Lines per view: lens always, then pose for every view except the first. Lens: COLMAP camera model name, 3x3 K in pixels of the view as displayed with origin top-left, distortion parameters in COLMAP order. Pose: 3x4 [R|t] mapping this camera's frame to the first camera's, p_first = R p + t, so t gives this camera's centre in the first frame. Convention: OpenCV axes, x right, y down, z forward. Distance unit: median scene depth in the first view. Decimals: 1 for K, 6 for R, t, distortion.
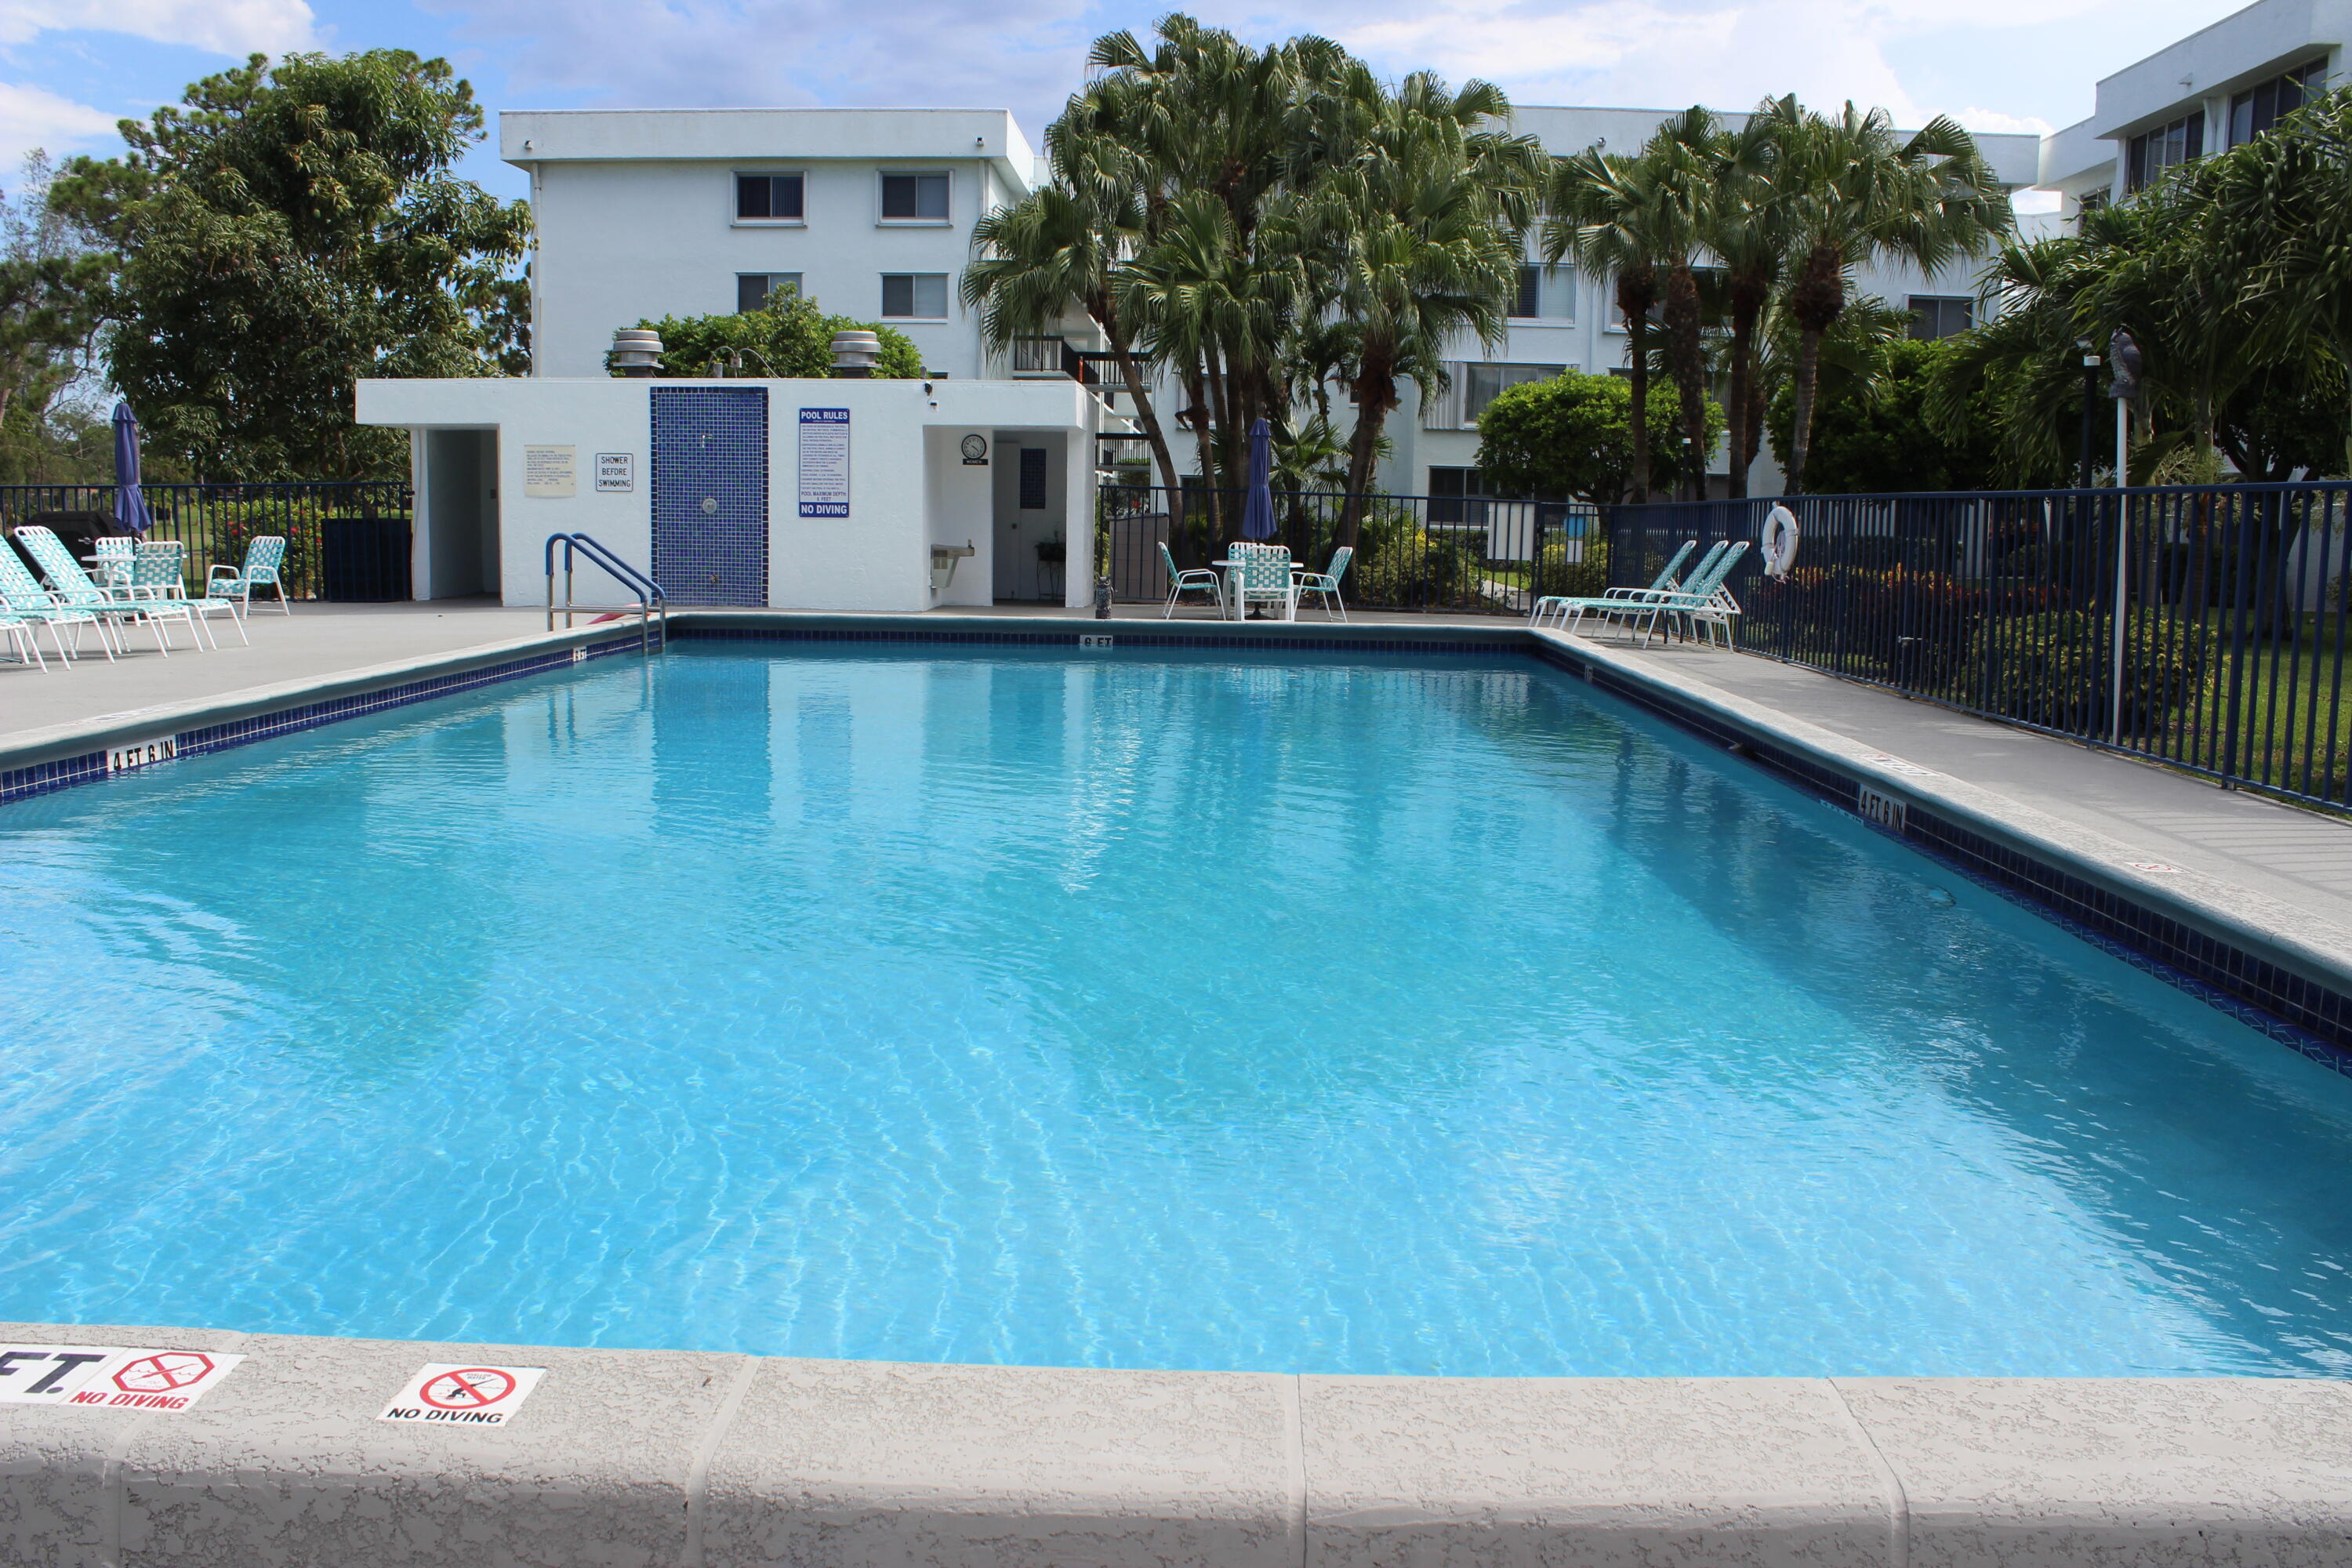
lens RADIAL K [[1938.2, 0, 1176.0], [0, 1938.2, 784.0], [0, 0, 1]] dist [-0.170627, 0.156272]
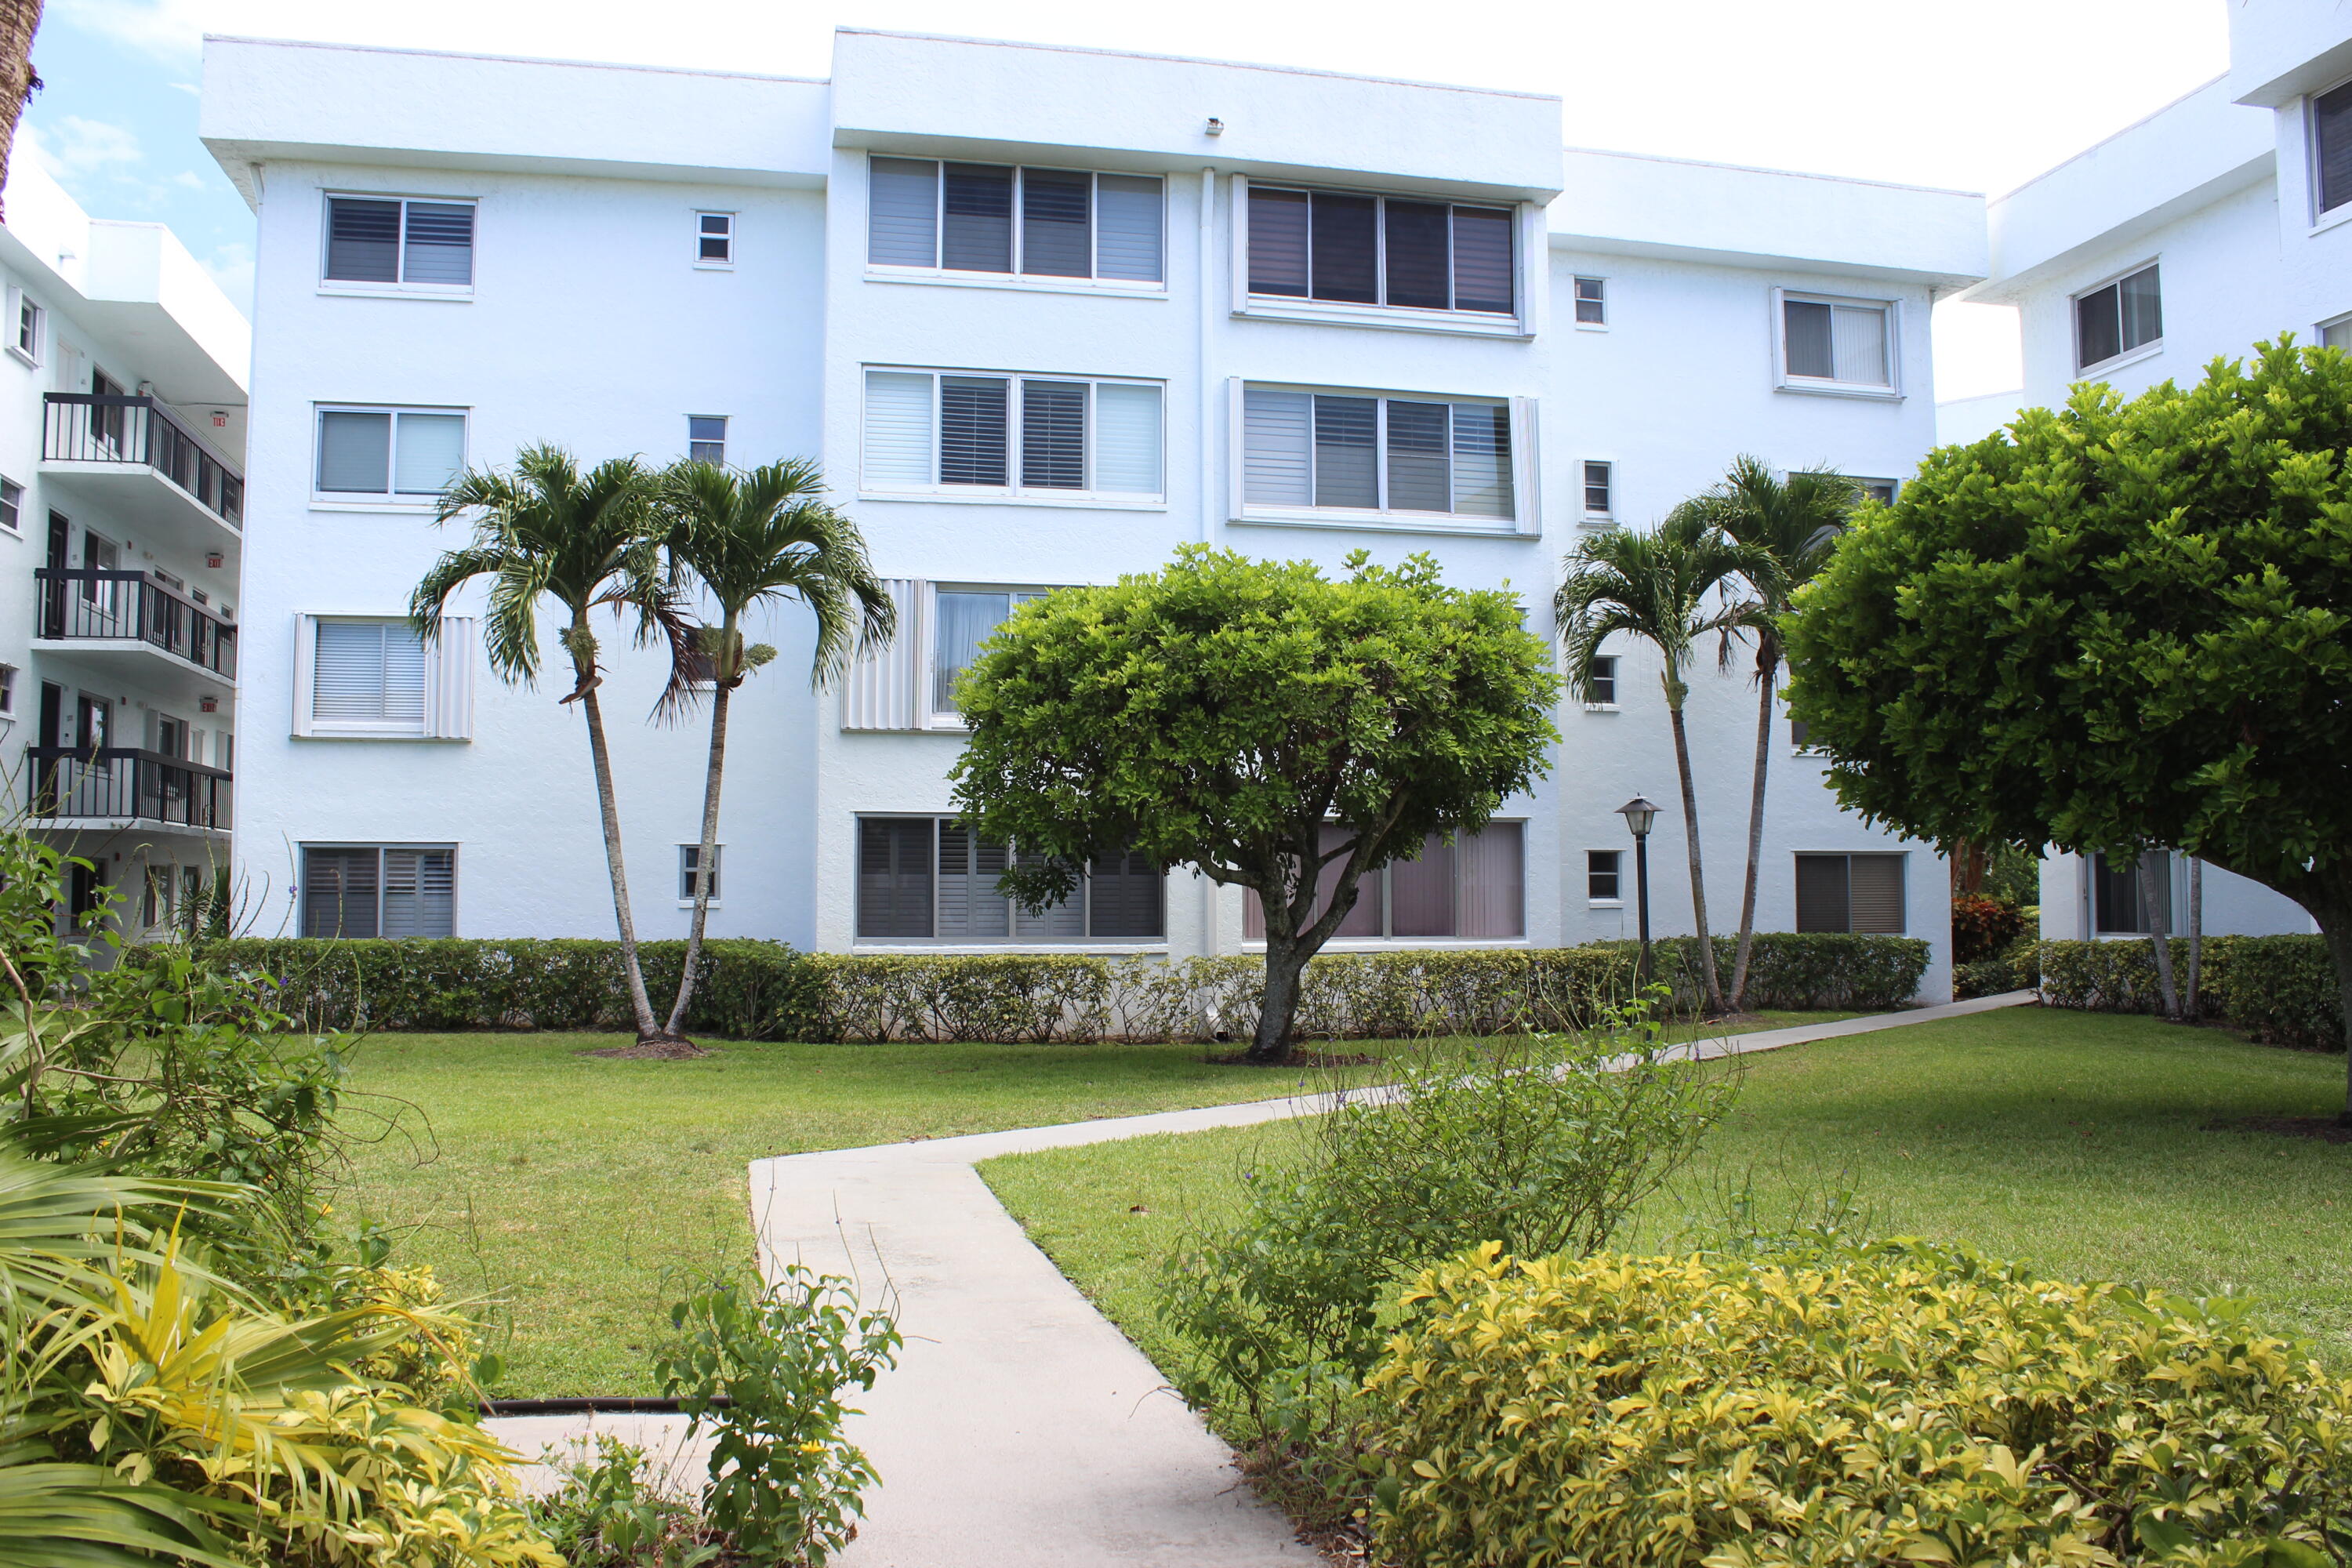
lens RADIAL K [[1938.2, 0, 1176.0], [0, 1938.2, 784.0], [0, 0, 1]] dist [-0.170627, 0.156272]
pose [[0.966410, -0.004030, 0.256973, 0.095721], [0.054129, 0.980641, -0.188185, -0.089302], [-0.251239, 0.195773, 0.947920, 0.596780]]
